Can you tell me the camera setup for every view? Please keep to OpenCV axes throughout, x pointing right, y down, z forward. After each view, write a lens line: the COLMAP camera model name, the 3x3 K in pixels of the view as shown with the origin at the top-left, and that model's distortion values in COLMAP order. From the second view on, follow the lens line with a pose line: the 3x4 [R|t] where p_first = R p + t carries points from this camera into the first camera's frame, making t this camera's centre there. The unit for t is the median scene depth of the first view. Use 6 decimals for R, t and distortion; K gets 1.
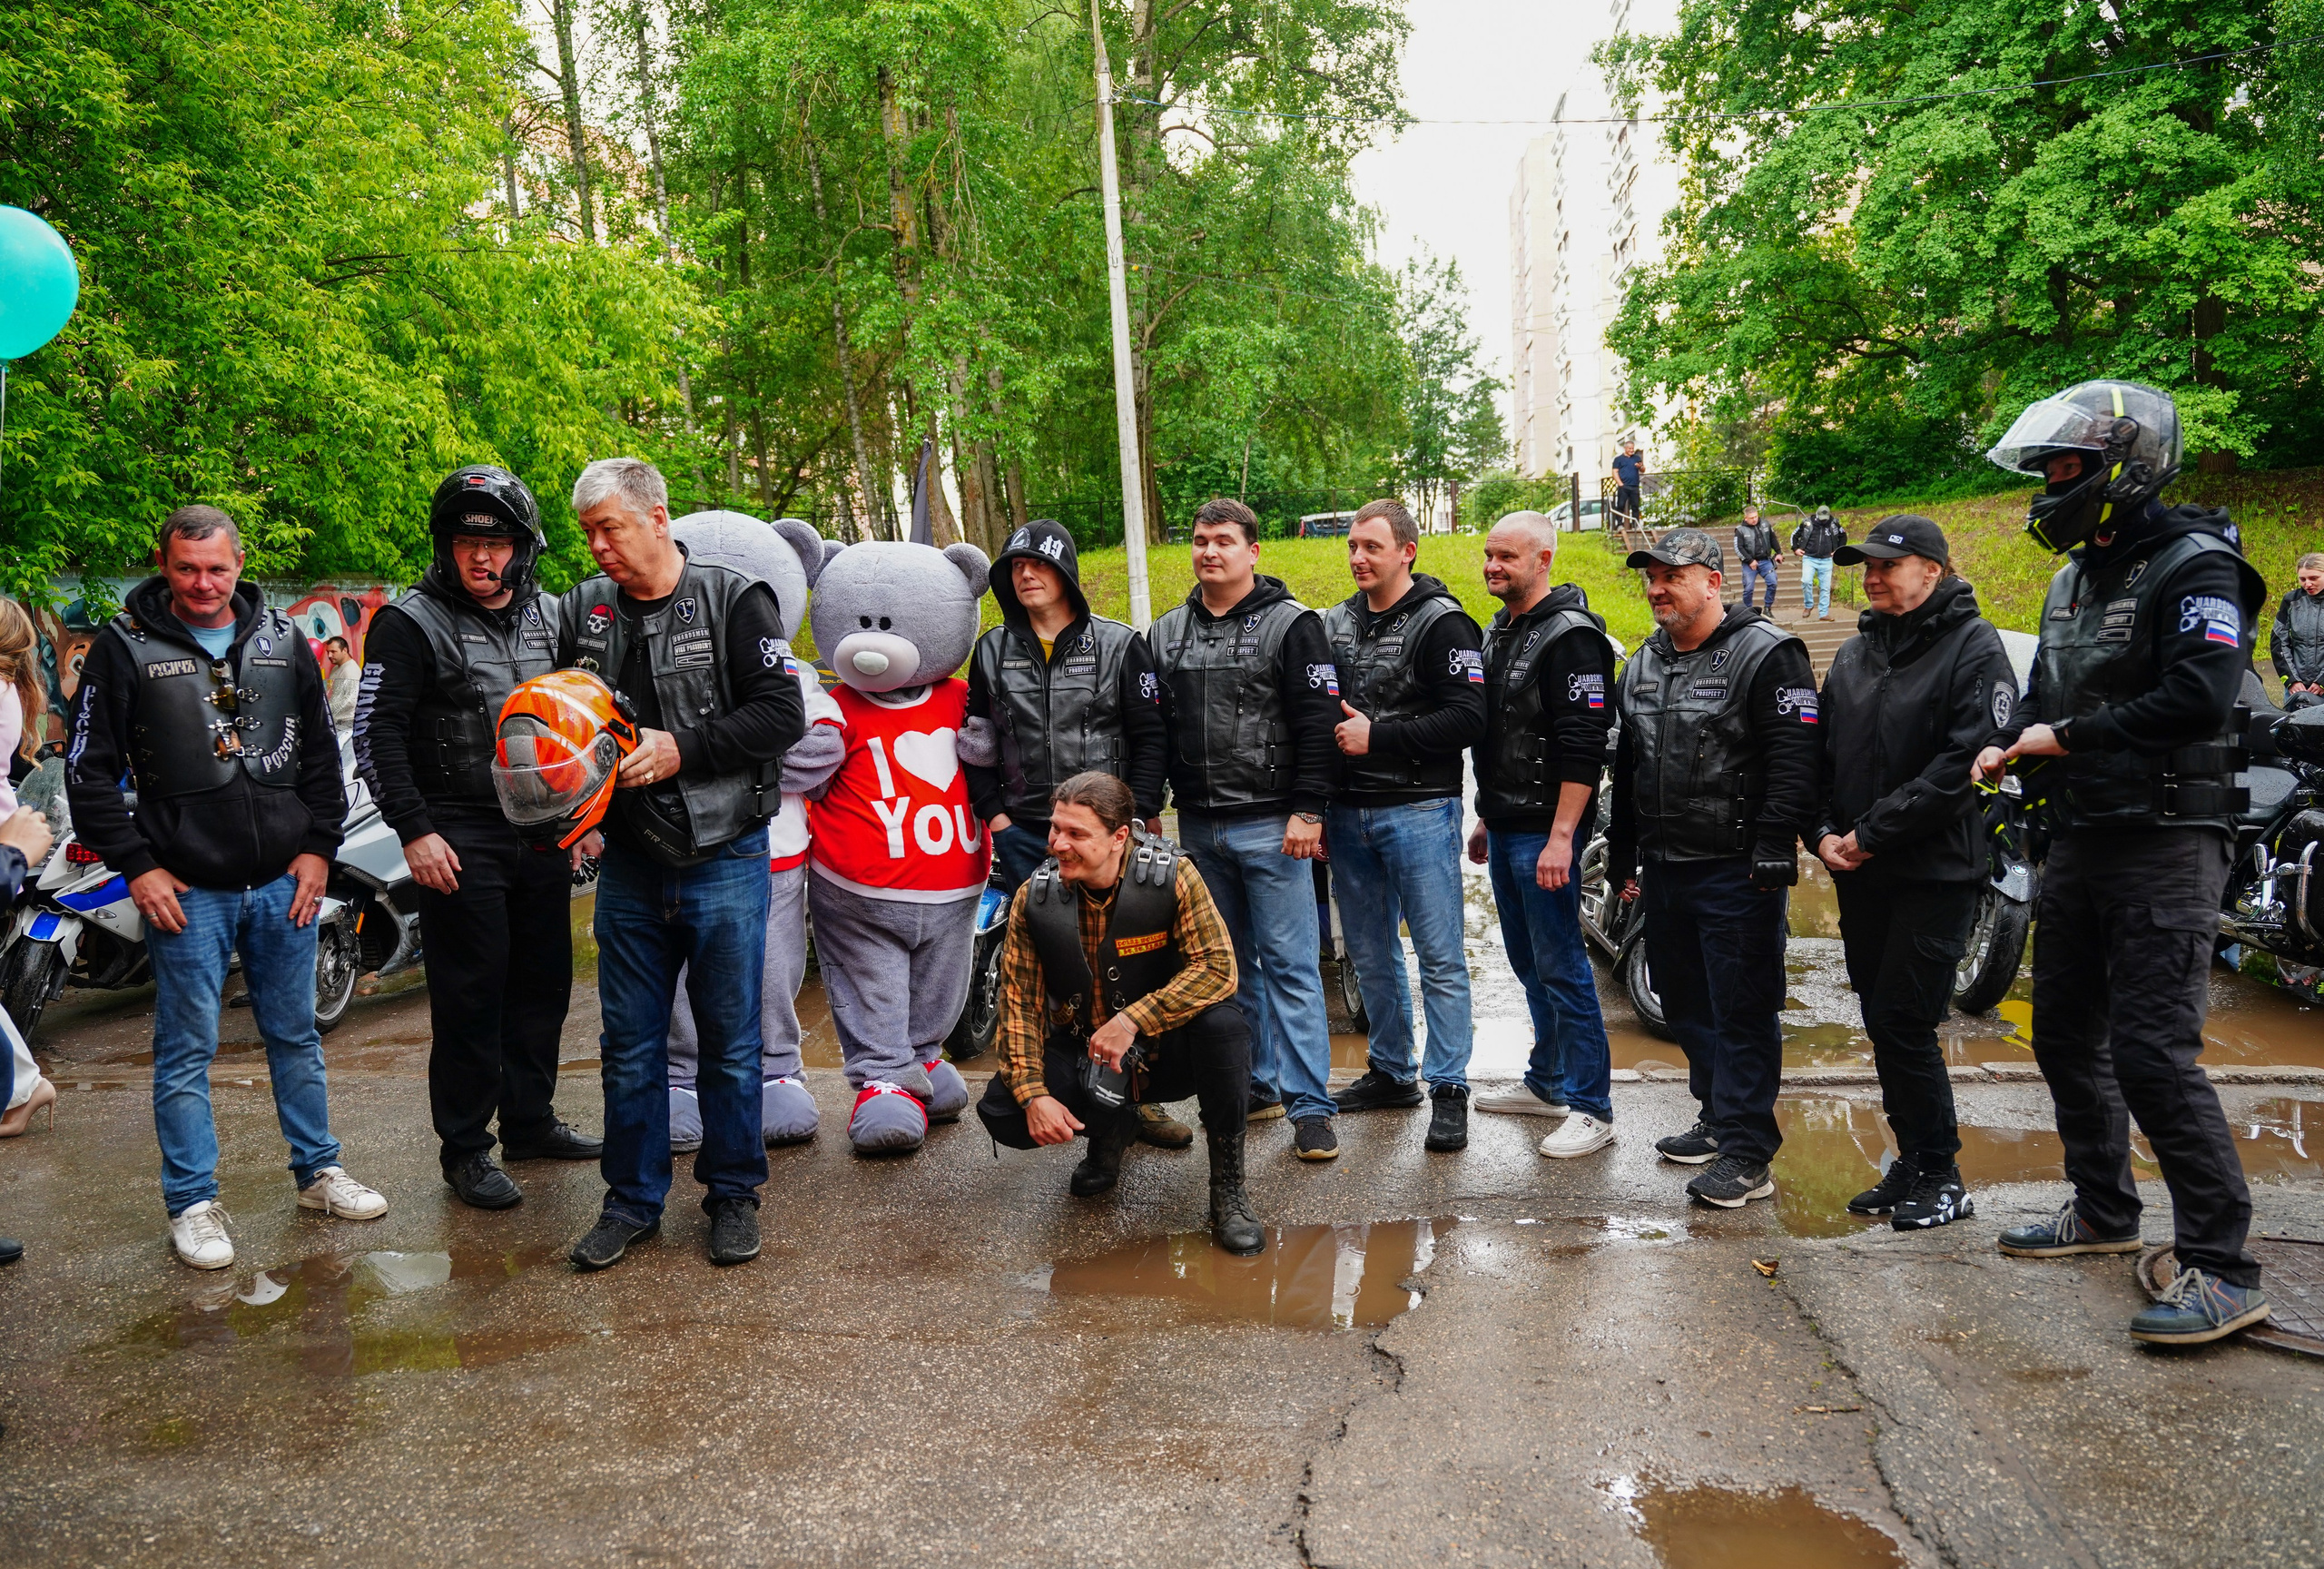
lens RADIAL K [[1750.8, 0, 1107.5], [0, 1750.8, 802.5], [0, 0, 1]] dist [-0.014119, 0.003350]
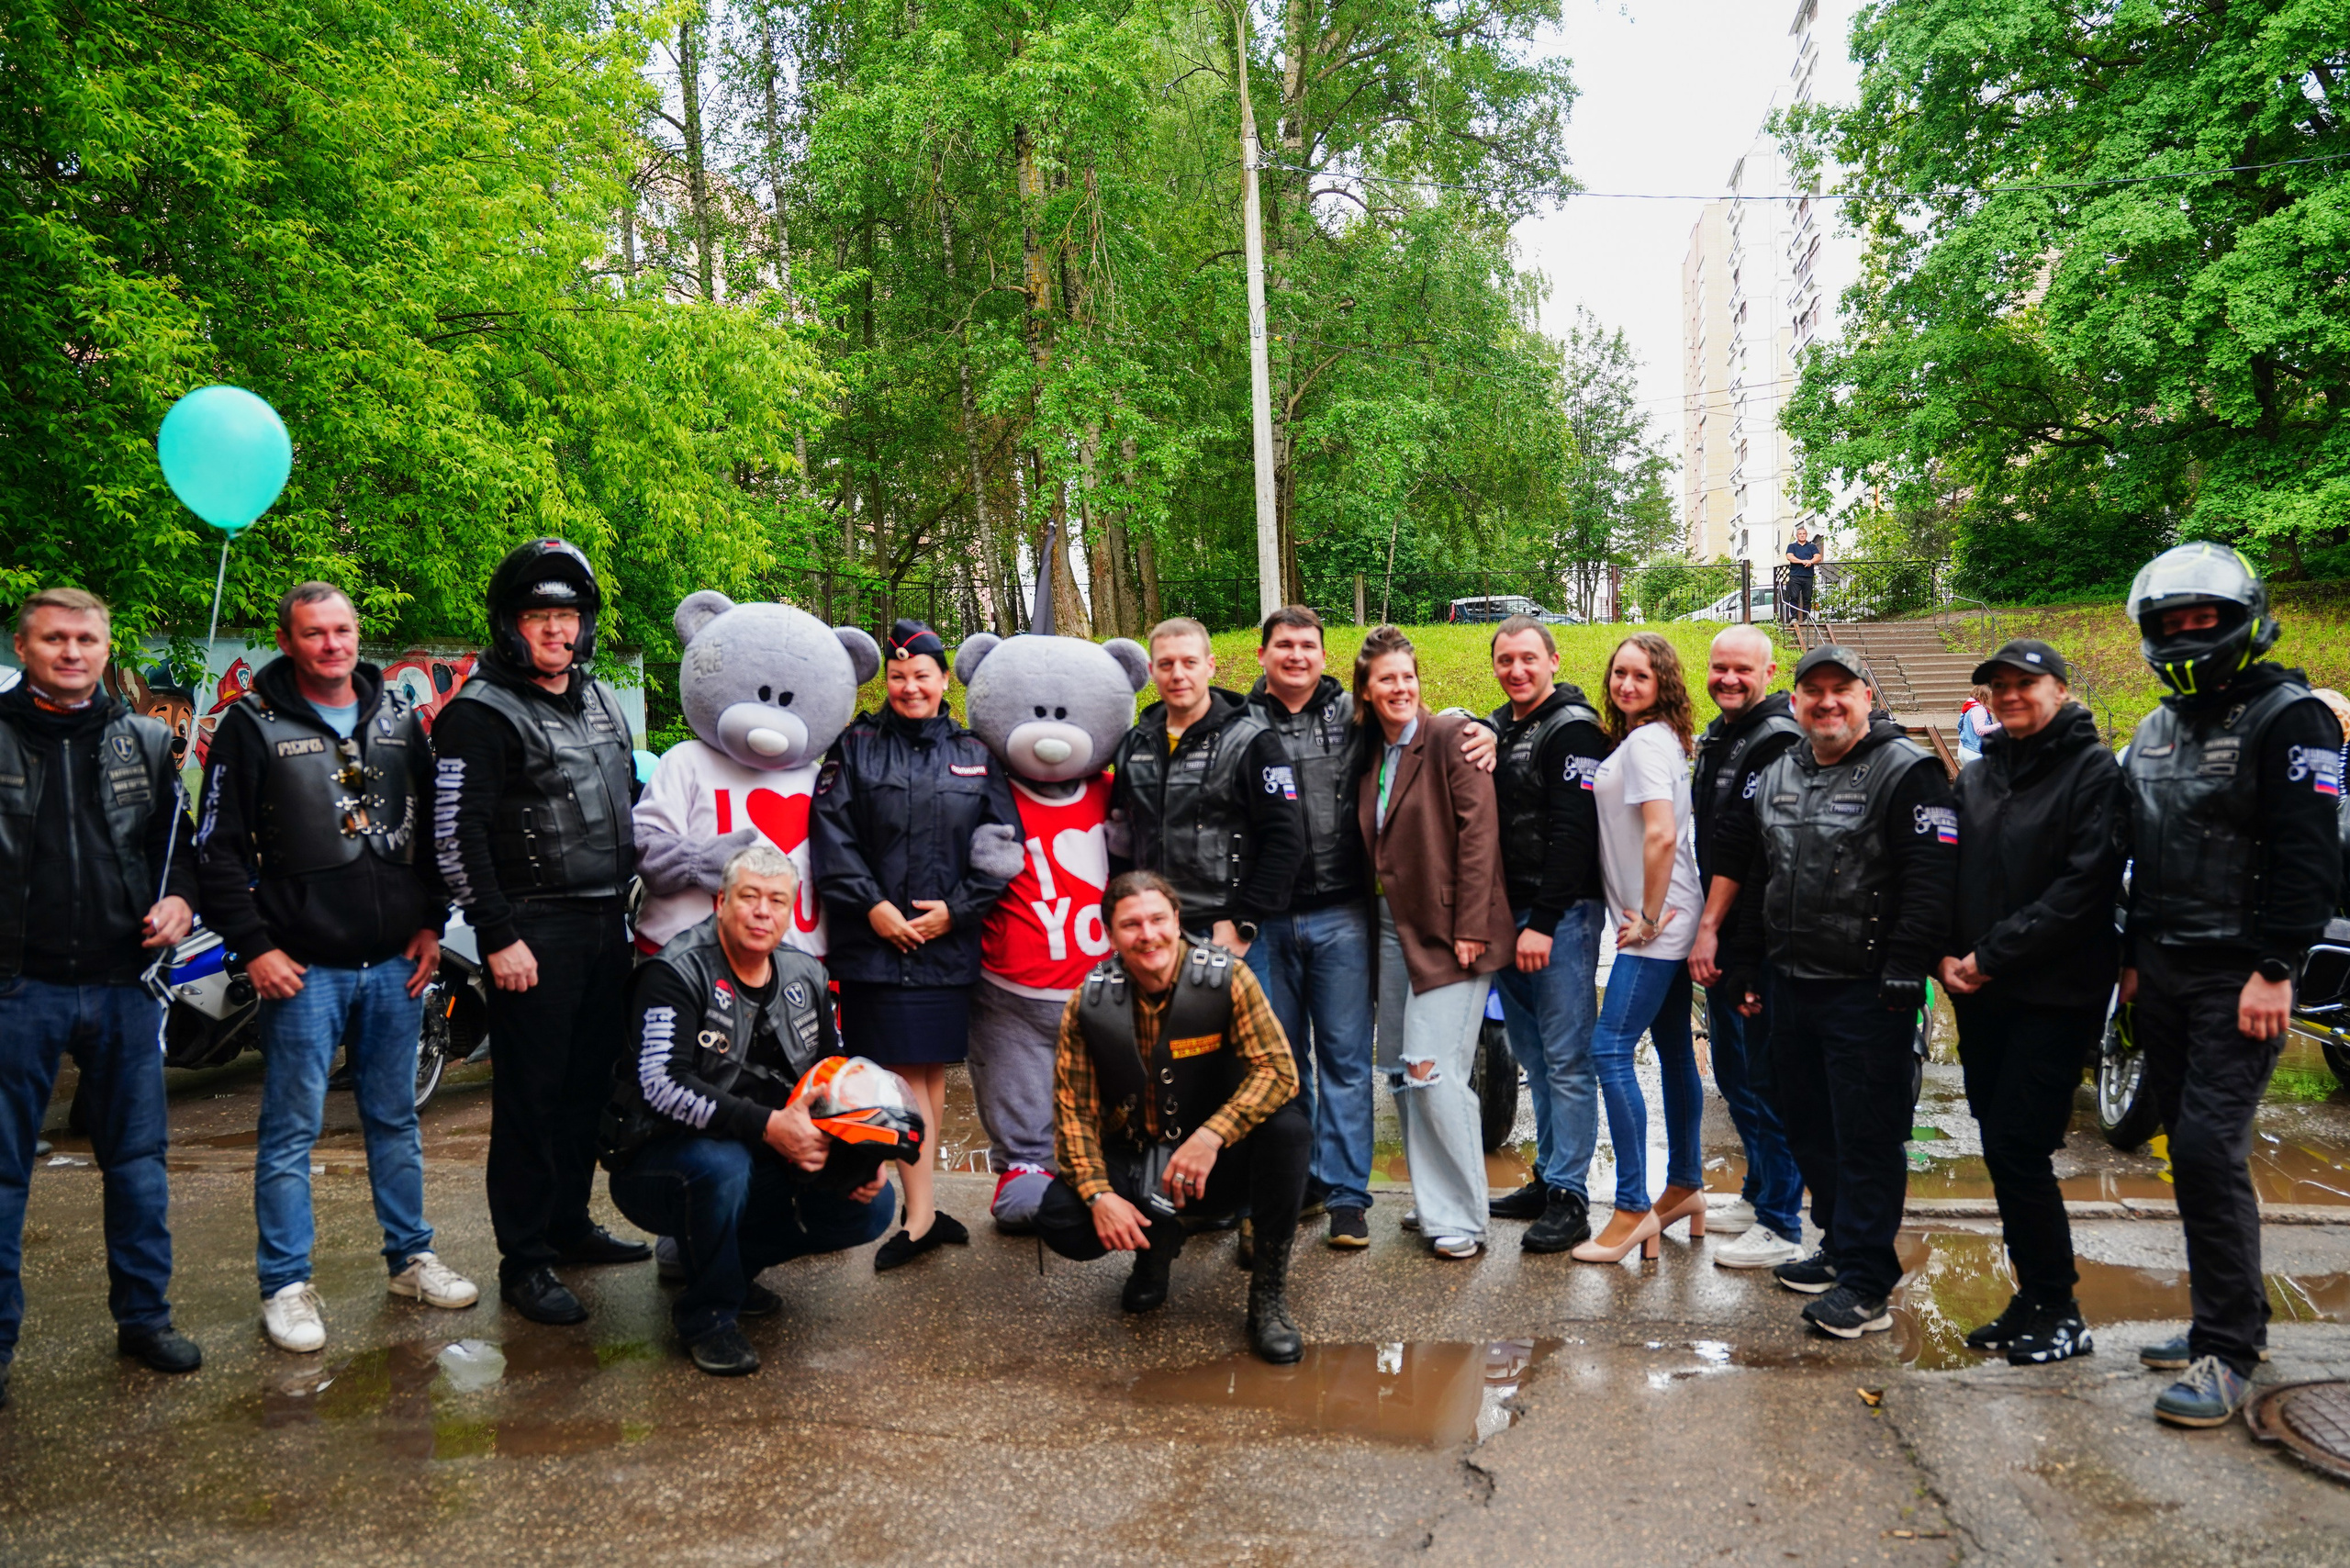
lens RADIAL K [[1897.1, 0, 1203.6], [0, 1897.1, 777.8], [0, 0, 1]] dist [-0.018168, 0.009123]
pose [[0.999474, 0.025583, -0.019930, 0.001516], [-0.026810, 0.997593, -0.063947, -0.000437], [0.018246, 0.064447, 0.997754, -0.010834]]
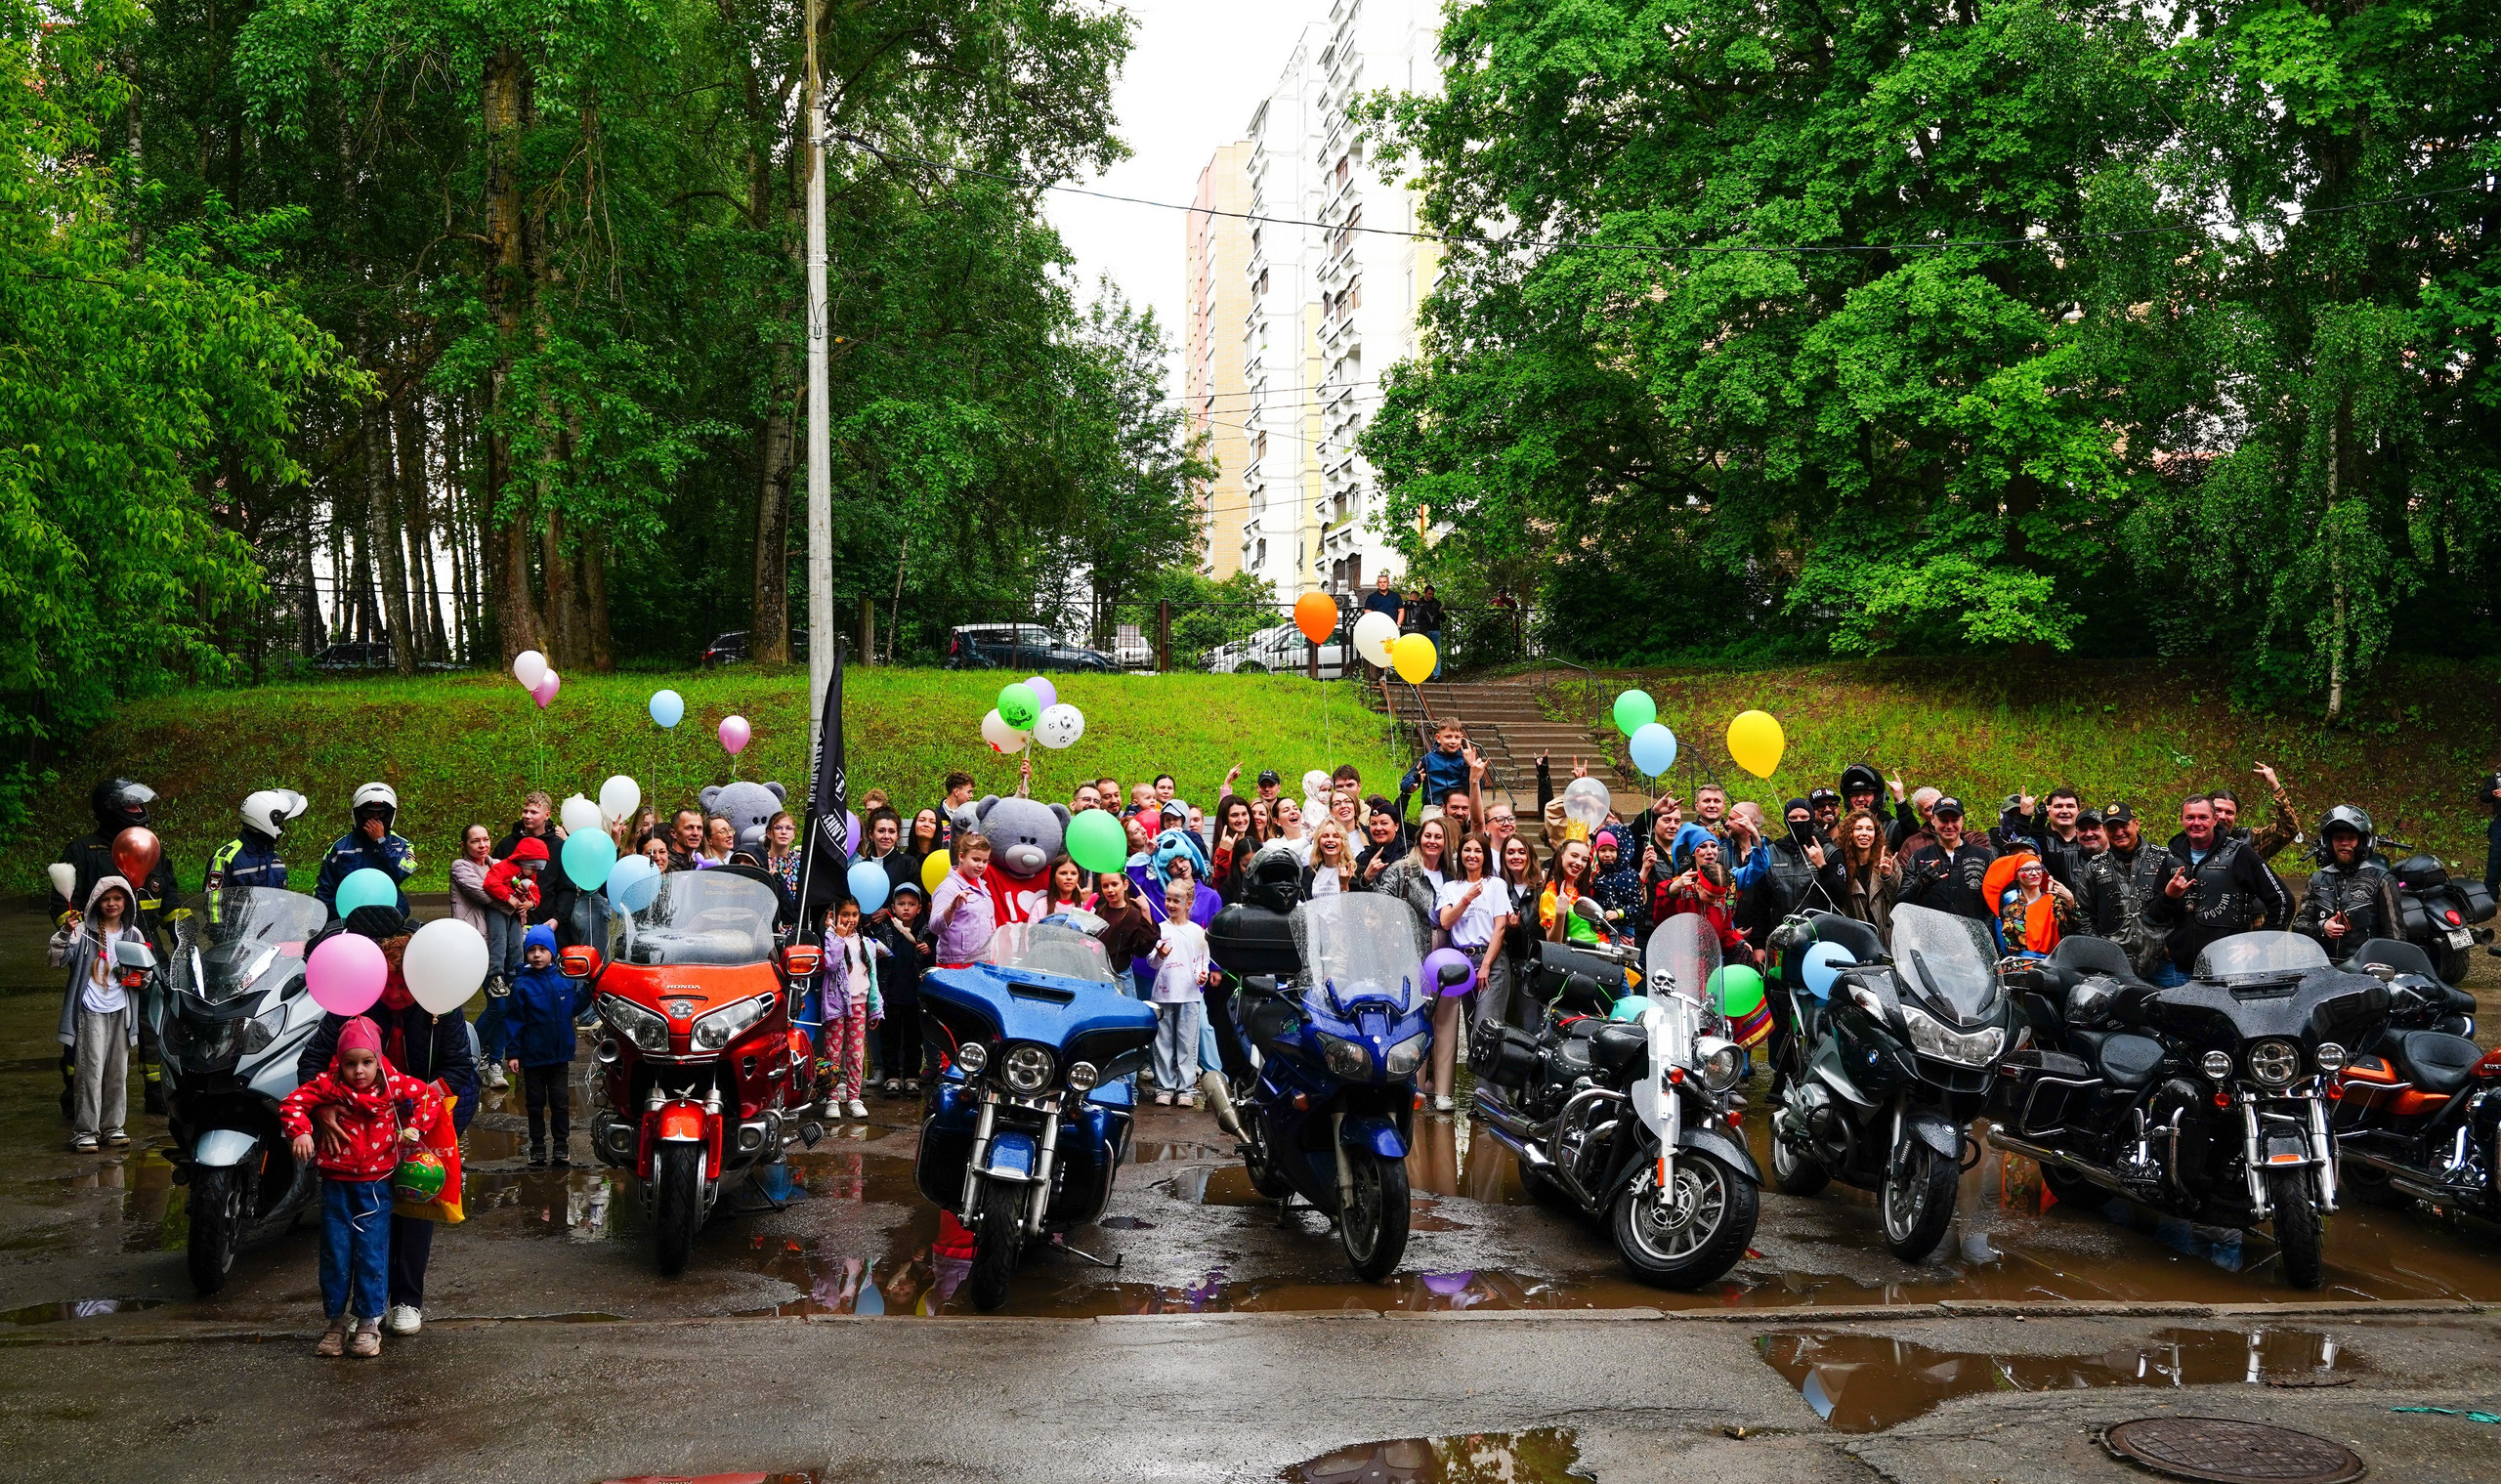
lens RADIAL K [[2419.1, 0, 1220.0], [0, 2419.1, 633.0], [0, 0, 1]] dist [-0.003319, -0.017944]
pose [[0.968076, 0.062262, 0.242801, -0.063438], [-0.025642, 0.988177, -0.151160, -0.005713], [-0.249342, 0.140109, 0.958226, -0.080341]]
